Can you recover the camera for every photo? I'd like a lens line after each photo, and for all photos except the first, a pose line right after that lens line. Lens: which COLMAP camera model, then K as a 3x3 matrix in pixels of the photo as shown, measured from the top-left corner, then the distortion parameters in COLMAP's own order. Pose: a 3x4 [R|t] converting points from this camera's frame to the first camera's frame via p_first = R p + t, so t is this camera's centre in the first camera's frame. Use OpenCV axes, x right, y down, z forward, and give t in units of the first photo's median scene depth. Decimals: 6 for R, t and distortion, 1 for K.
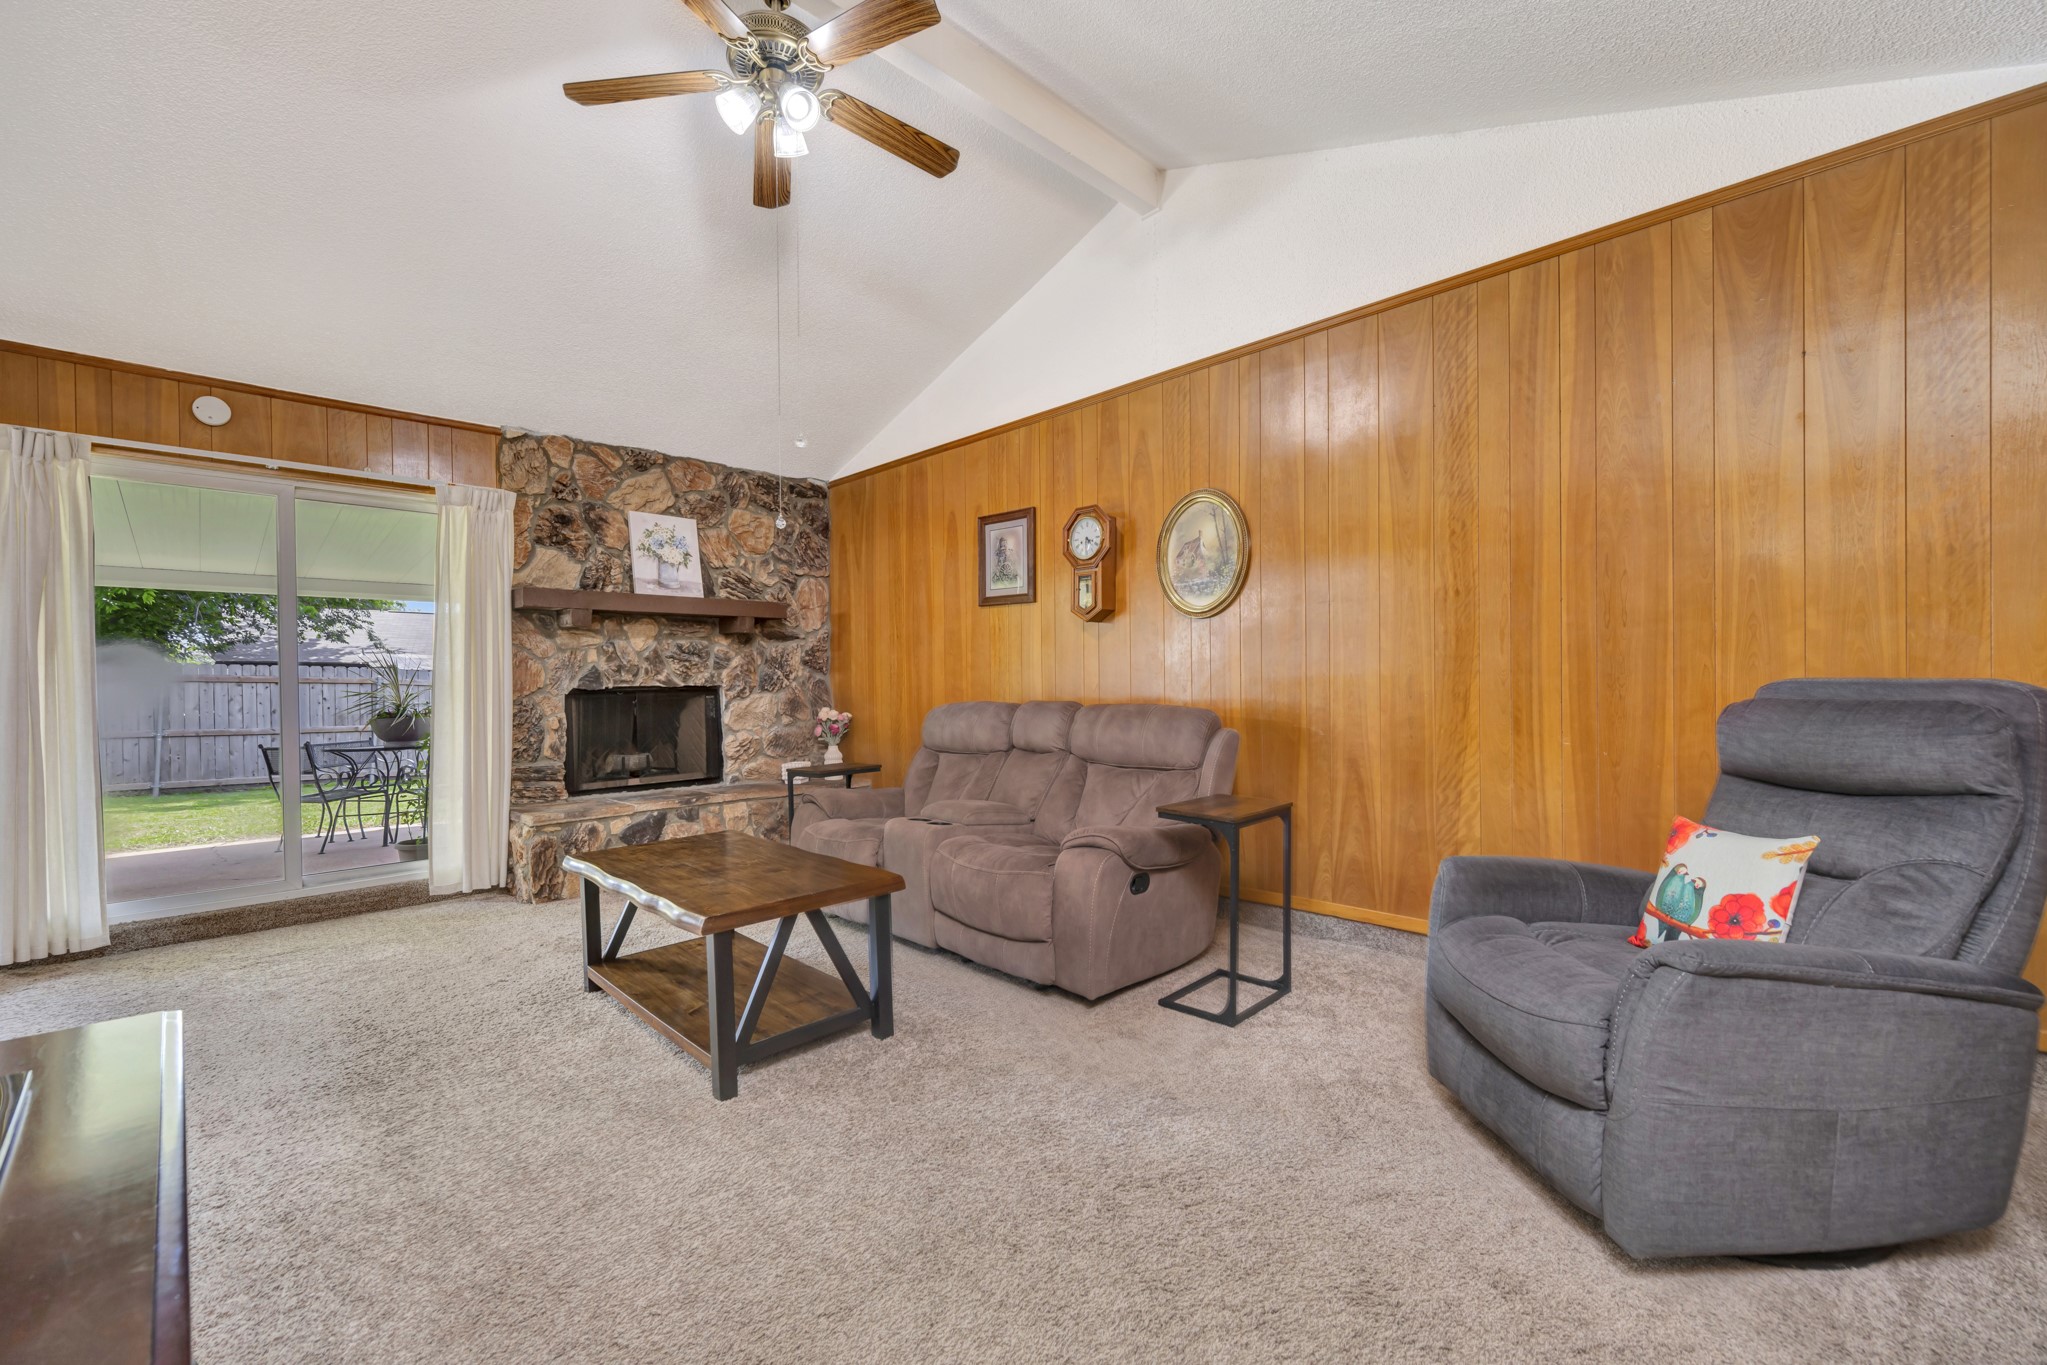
lens RADIAL K [[836.6, 0, 1024.0], [0, 836.6, 681.1], [0, 0, 1]] dist [0.003703, -0.000118]
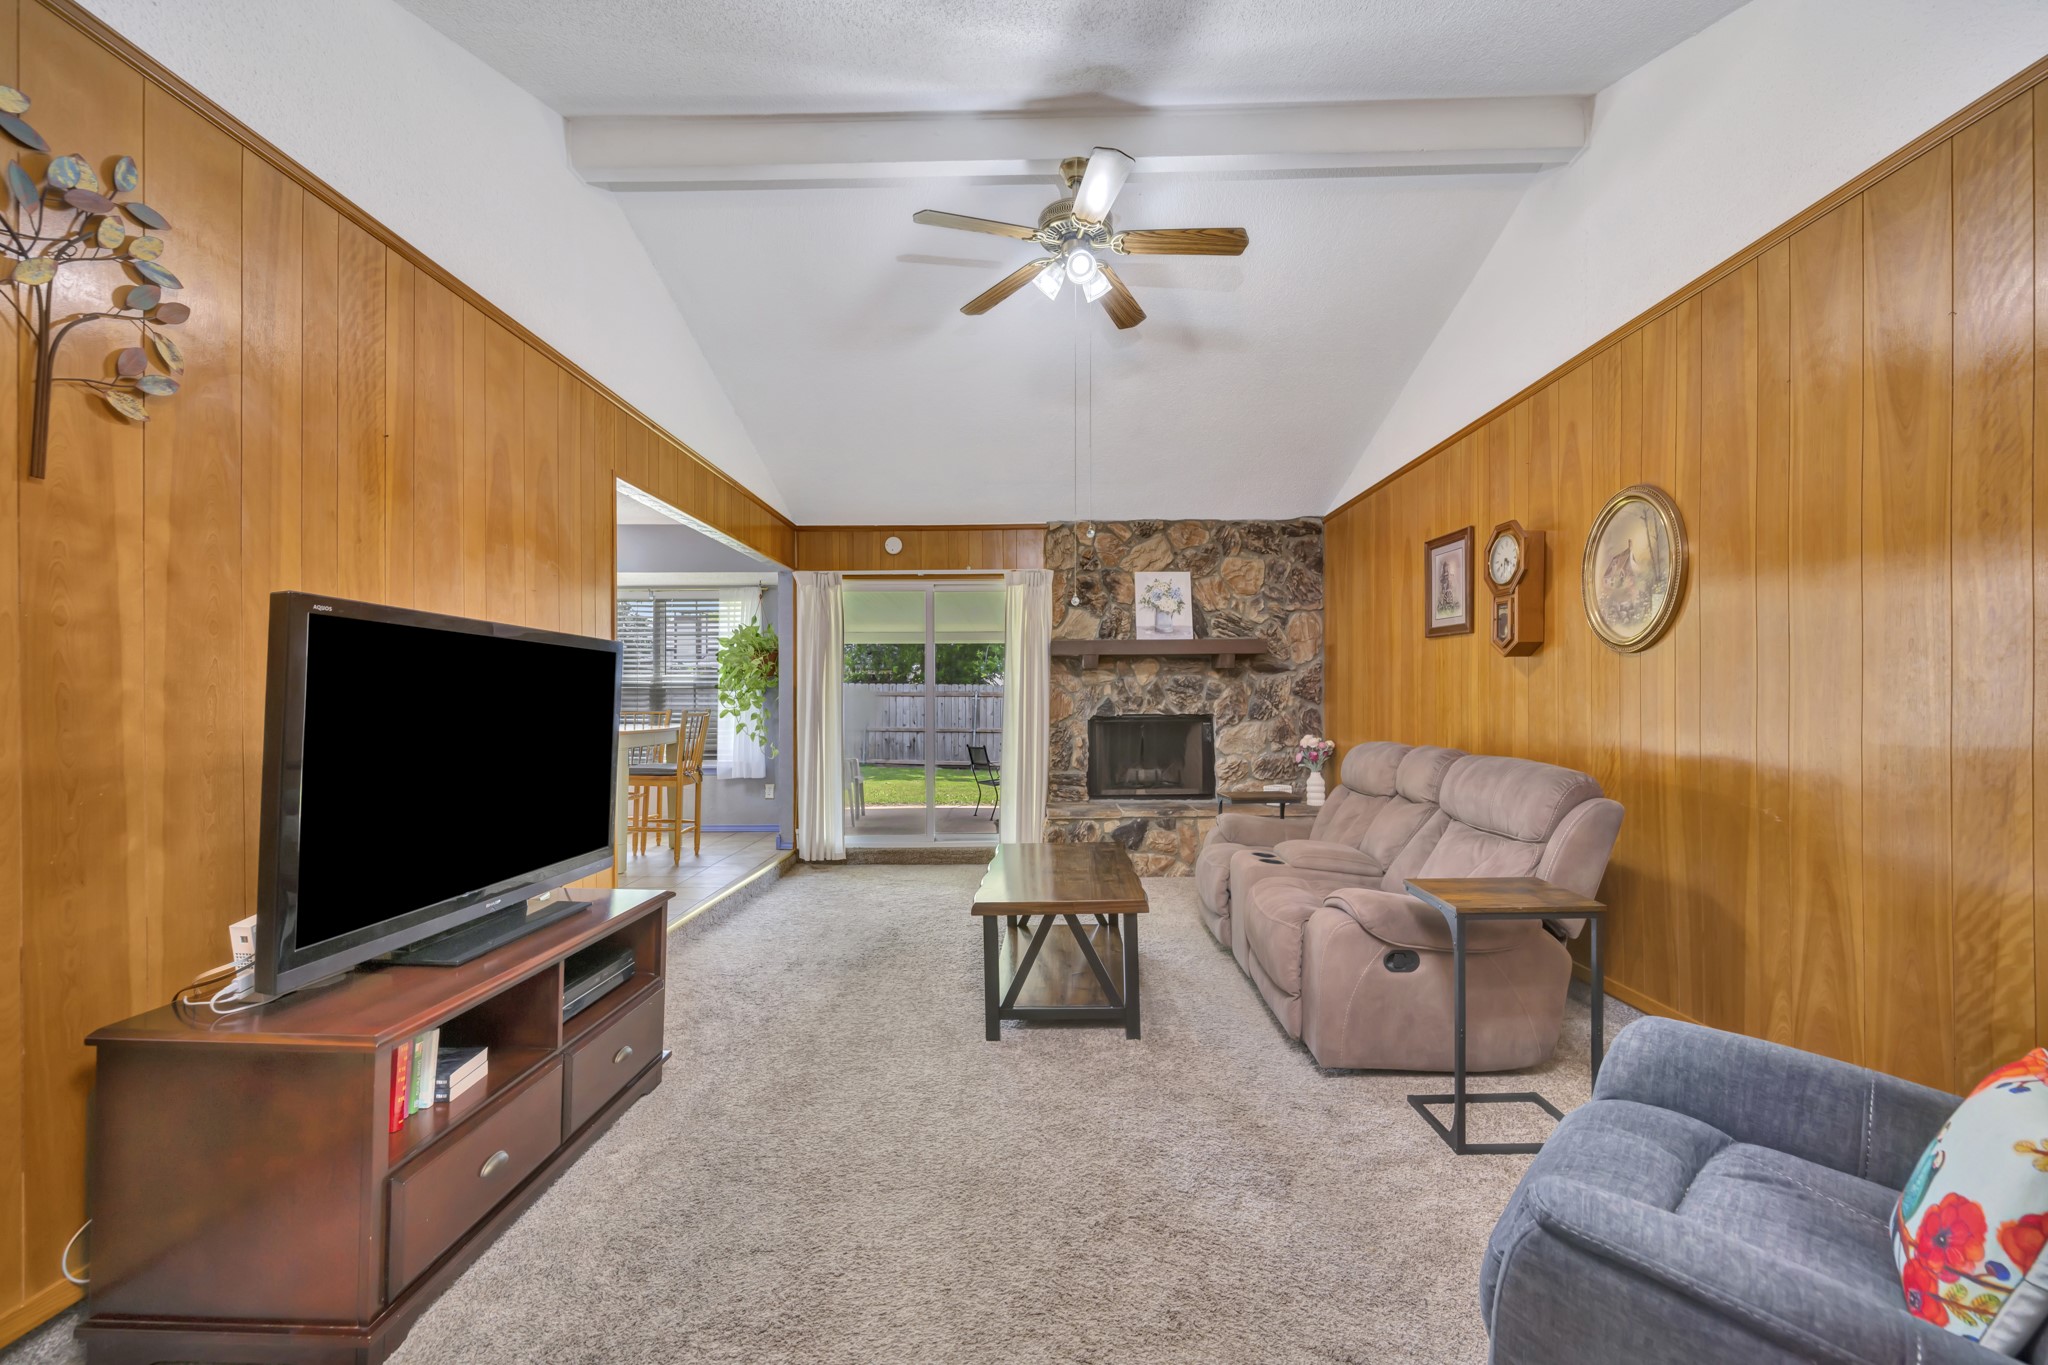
lens RADIAL K [[837.0, 0, 1079.1], [0, 837.0, 683.0], [0, 0, 1]] dist [0.003703, -0.000118]
pose [[0.703378, 0.001338, -0.710815, 0.376183], [-0.004013, 0.999990, -0.002089, -0.039872], [0.710804, 0.004322, 0.703376, 0.080522]]
